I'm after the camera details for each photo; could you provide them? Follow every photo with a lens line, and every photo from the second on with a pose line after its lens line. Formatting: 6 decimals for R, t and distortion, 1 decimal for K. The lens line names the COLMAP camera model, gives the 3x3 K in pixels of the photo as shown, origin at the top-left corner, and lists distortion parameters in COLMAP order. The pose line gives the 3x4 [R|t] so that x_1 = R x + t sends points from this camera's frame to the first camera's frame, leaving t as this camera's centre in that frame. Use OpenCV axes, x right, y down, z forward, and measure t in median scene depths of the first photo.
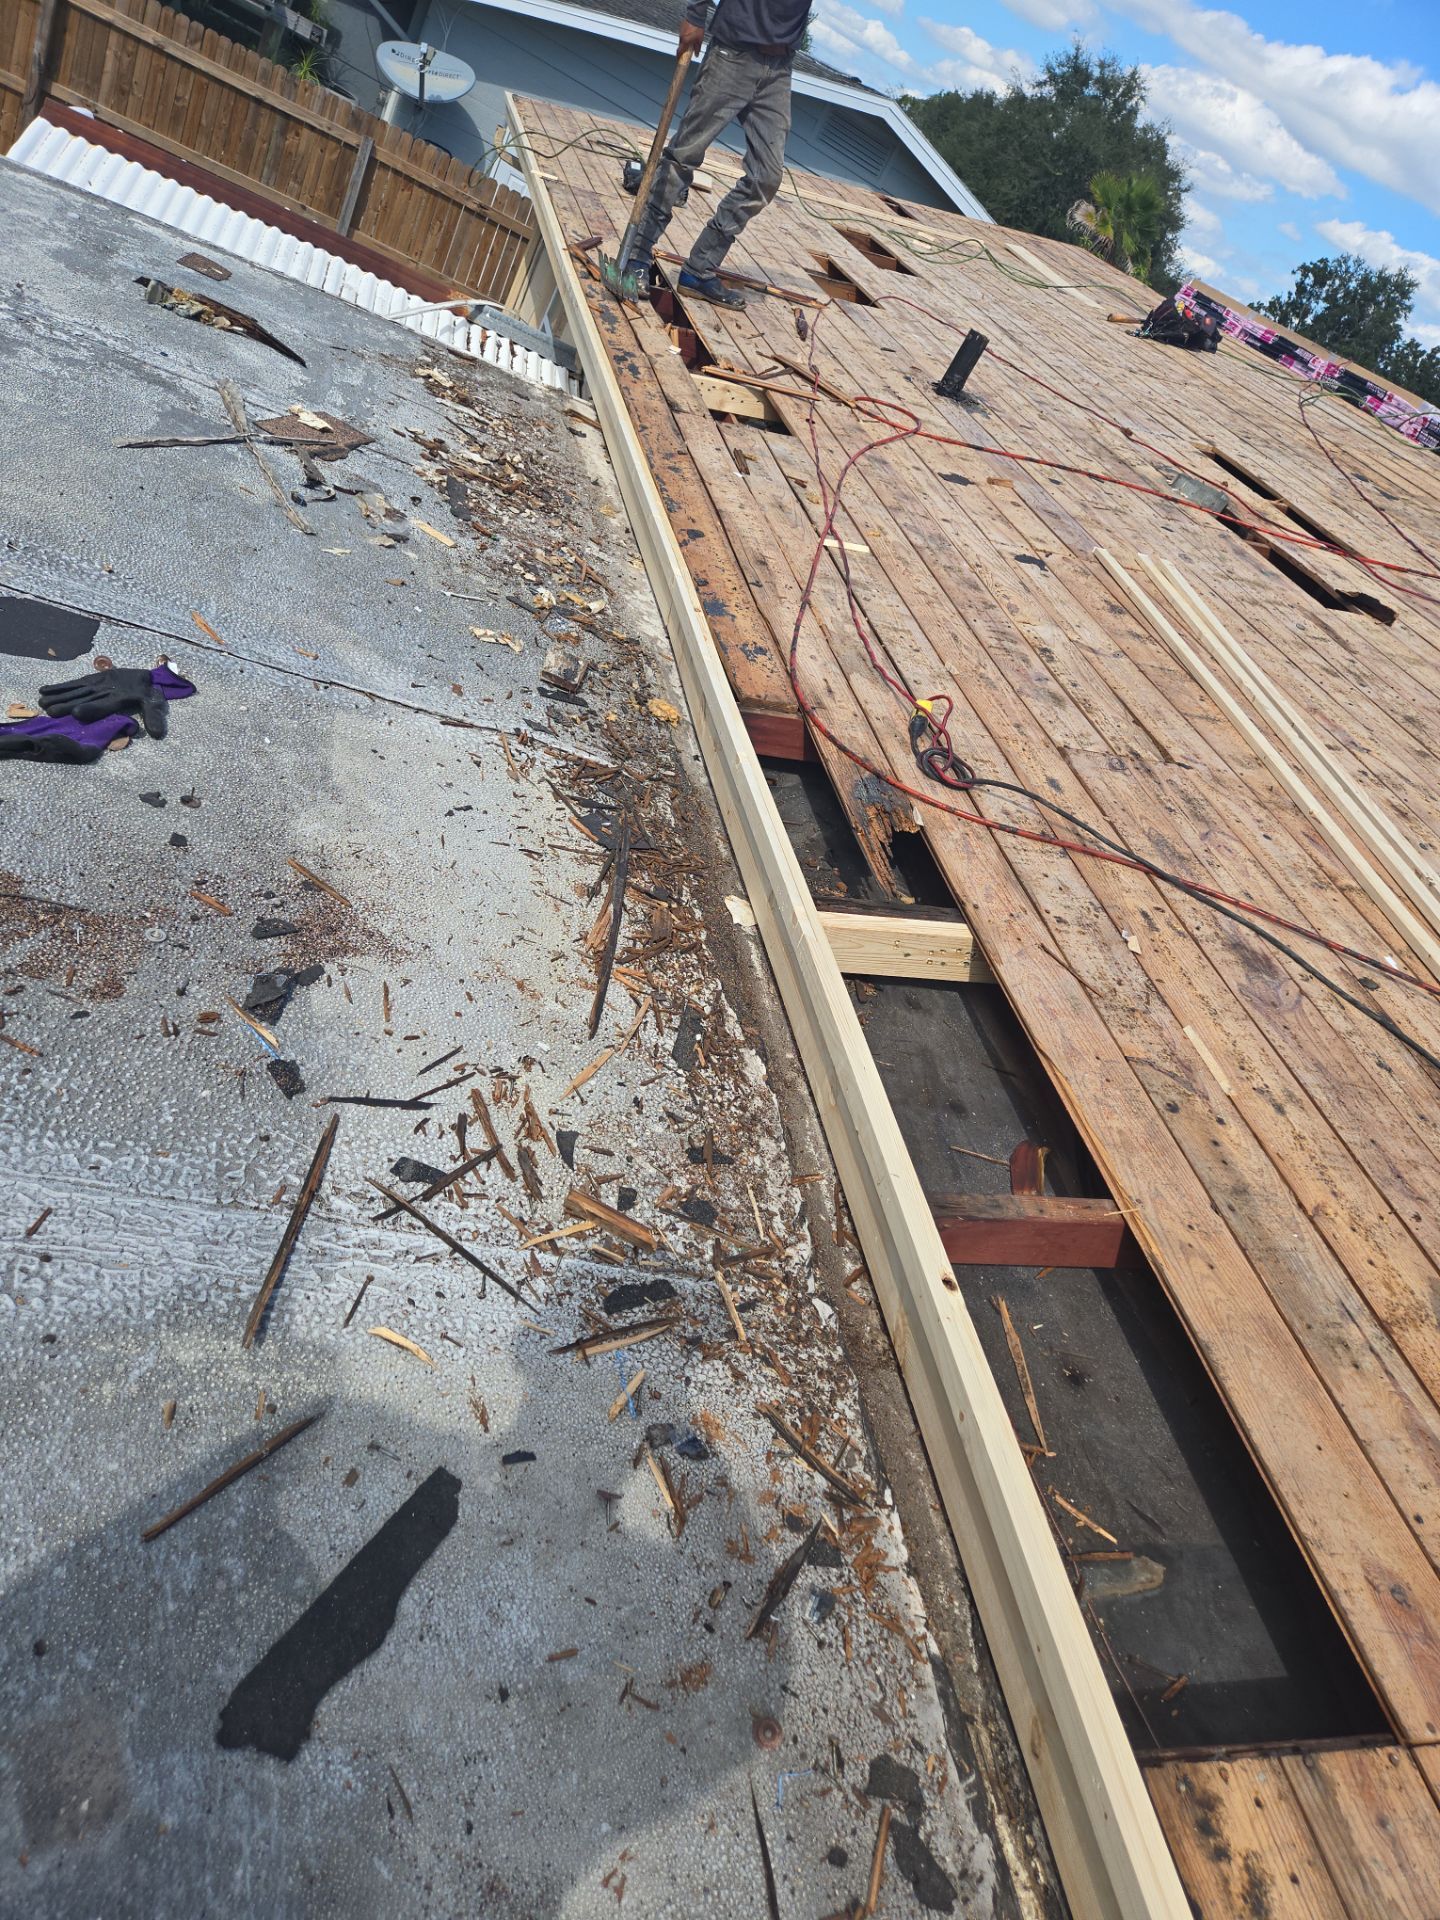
lens RADIAL K [[1311.3, 0, 728.3], [0, 1311.3, 946.7], [0, 0, 1]] dist [0.096289, -0.083349]
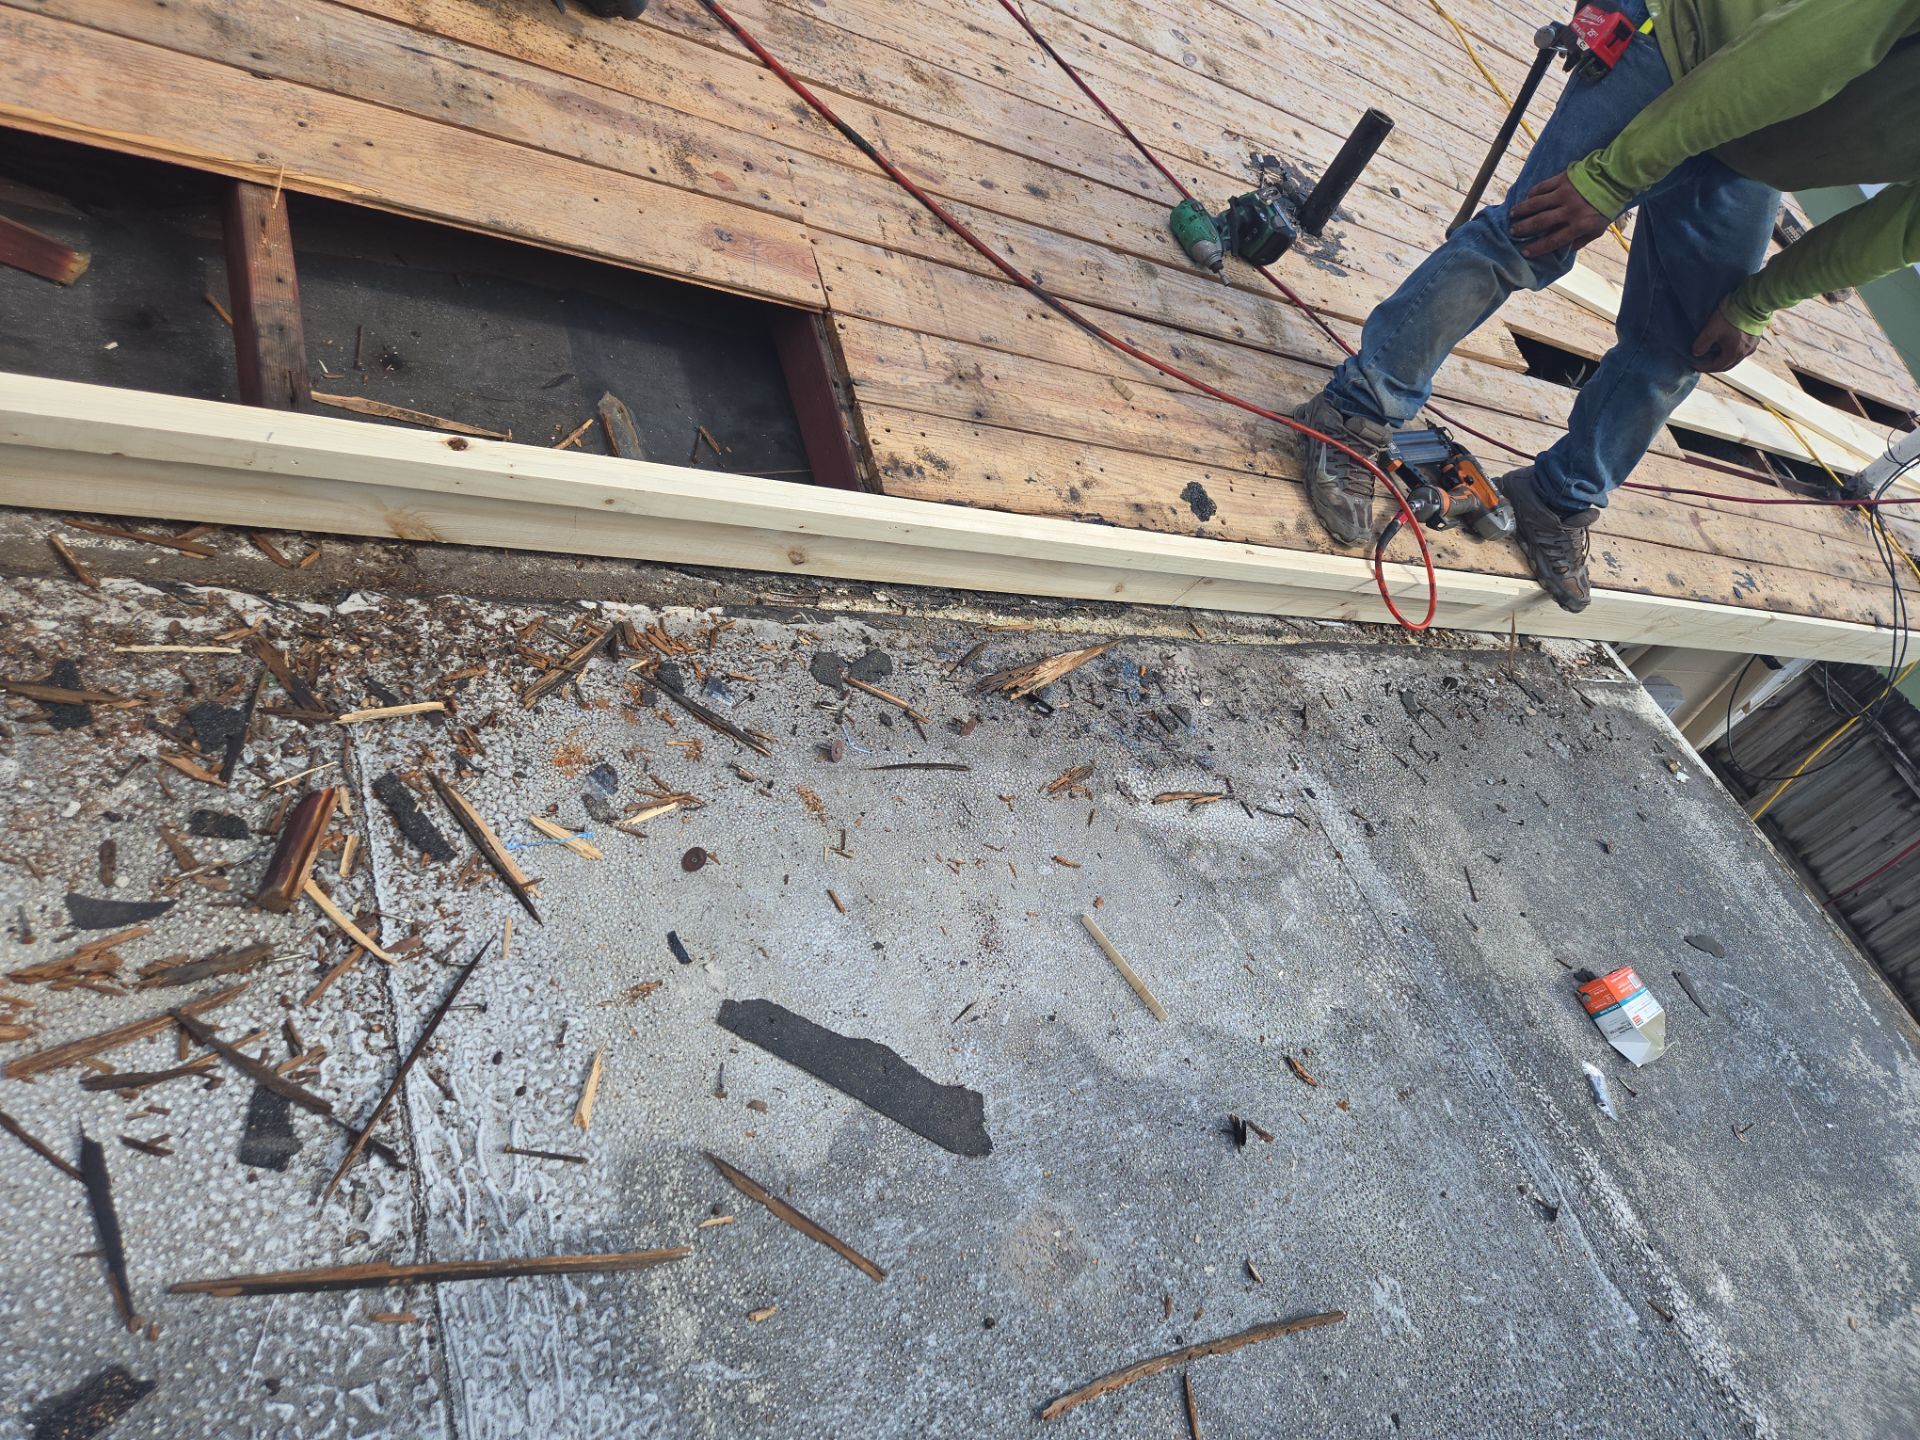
lens RADIAL K [[1277.1, 0, 960.0], [0, 1277.1, 720.0], [0, 0, 1]] dist [0.084131, -0.066368]
pose [[0.011201, -0.961889, 0.273210, -0.200556], [0.053527, 0.273412, 0.960407, -0.425693], [-0.998504, 0.003867, 0.054549, 0.603075]]
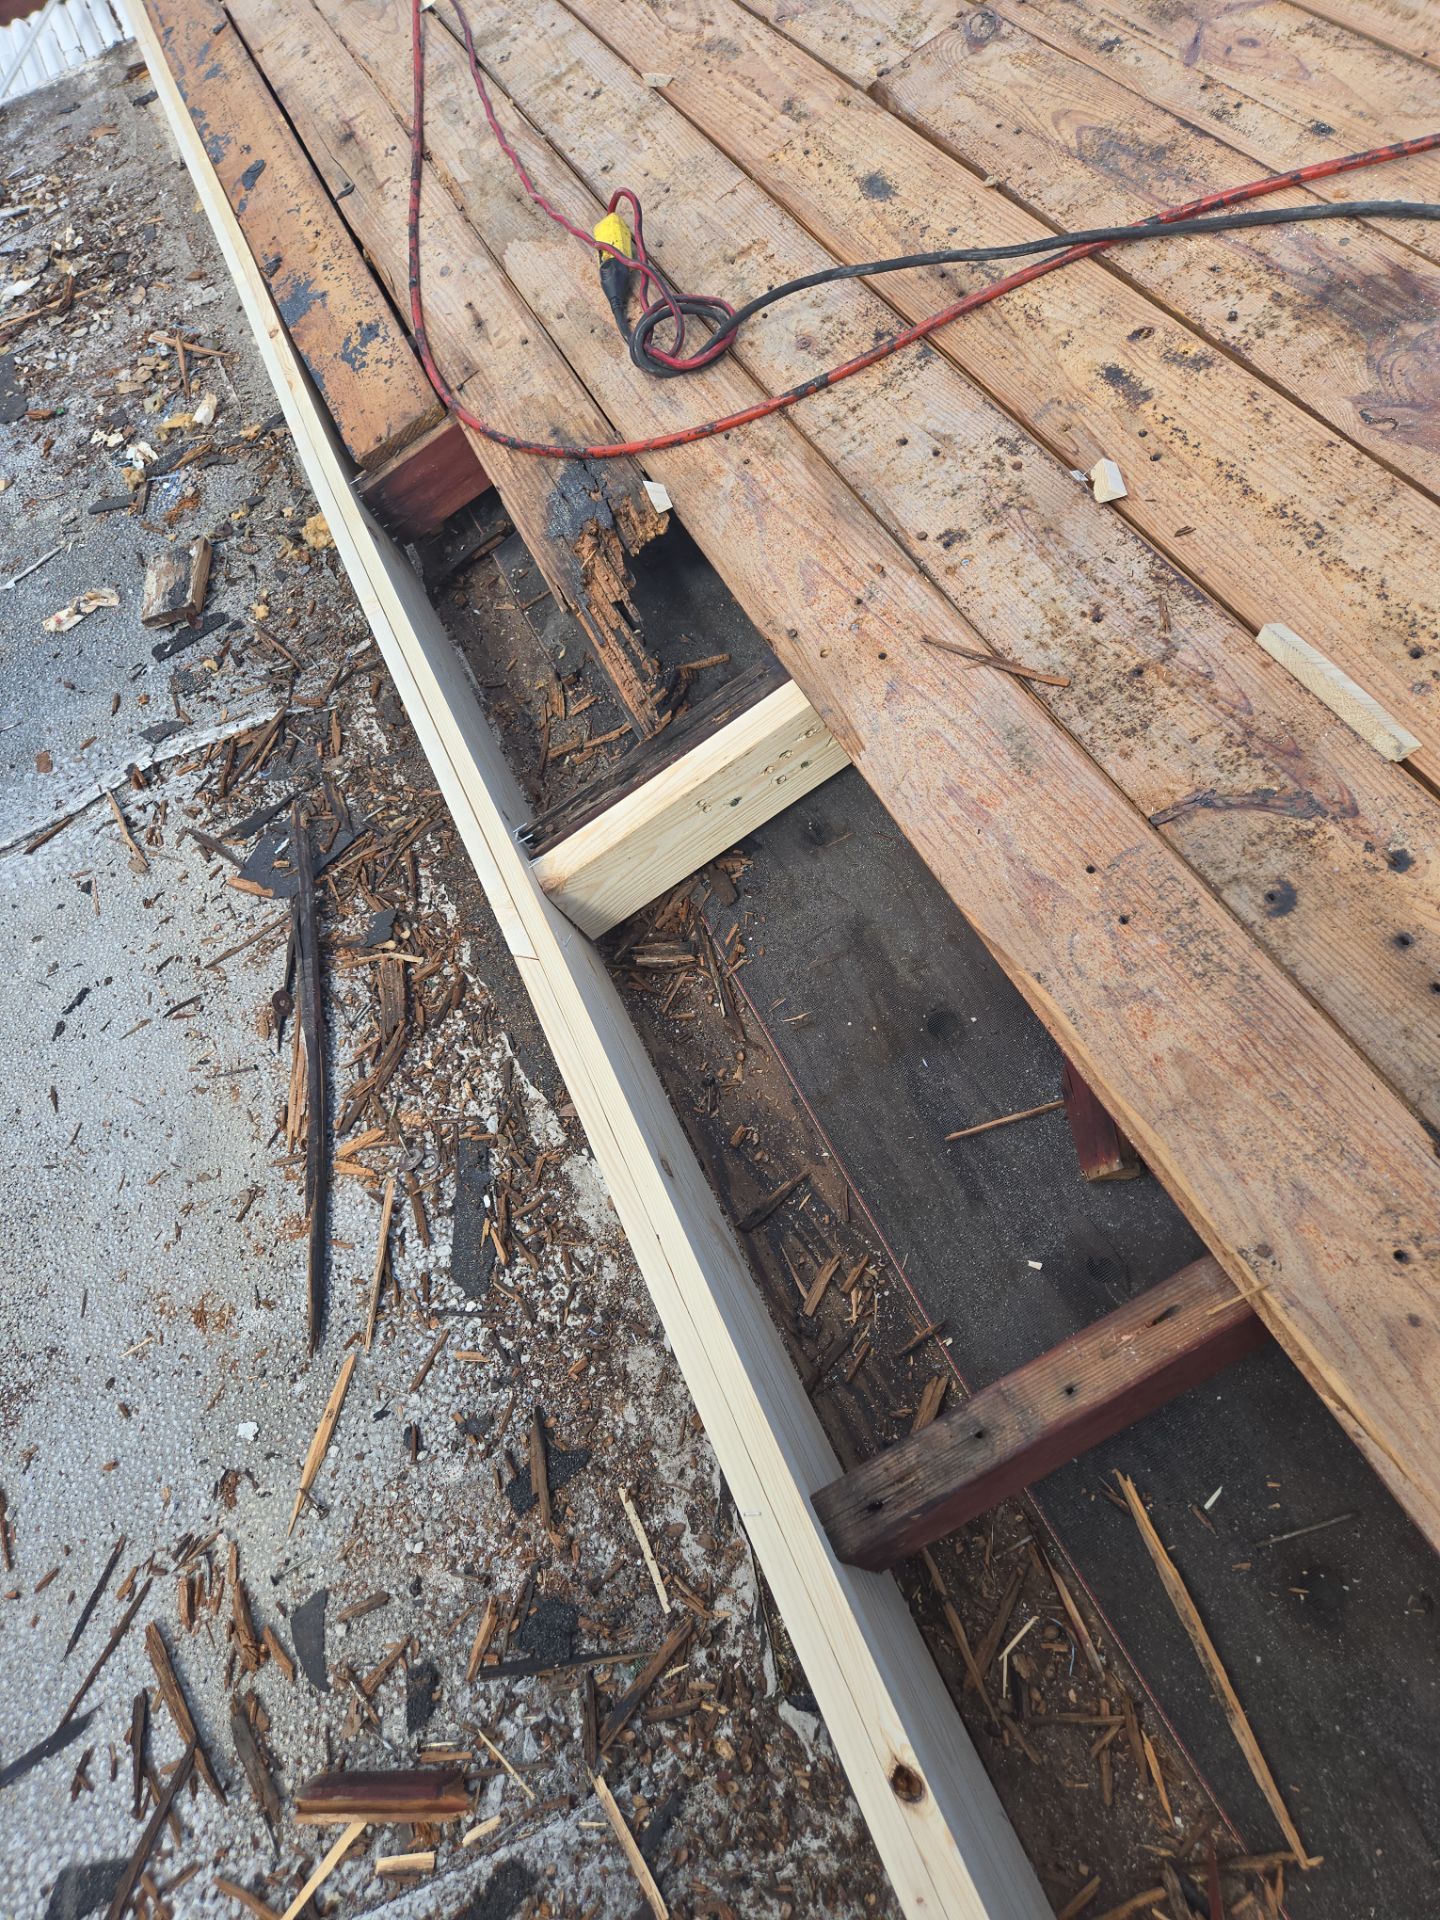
lens RADIAL K [[1311.3, 0, 728.3], [0, 1311.3, 946.7], [0, 0, 1]] dist [0.096289, -0.083349]
pose [[0.757211, -0.508074, -0.410478, 0.433384], [0.626696, 0.742234, 0.237360, -0.106668], [0.184074, -0.436977, 0.880436, 0.656376]]
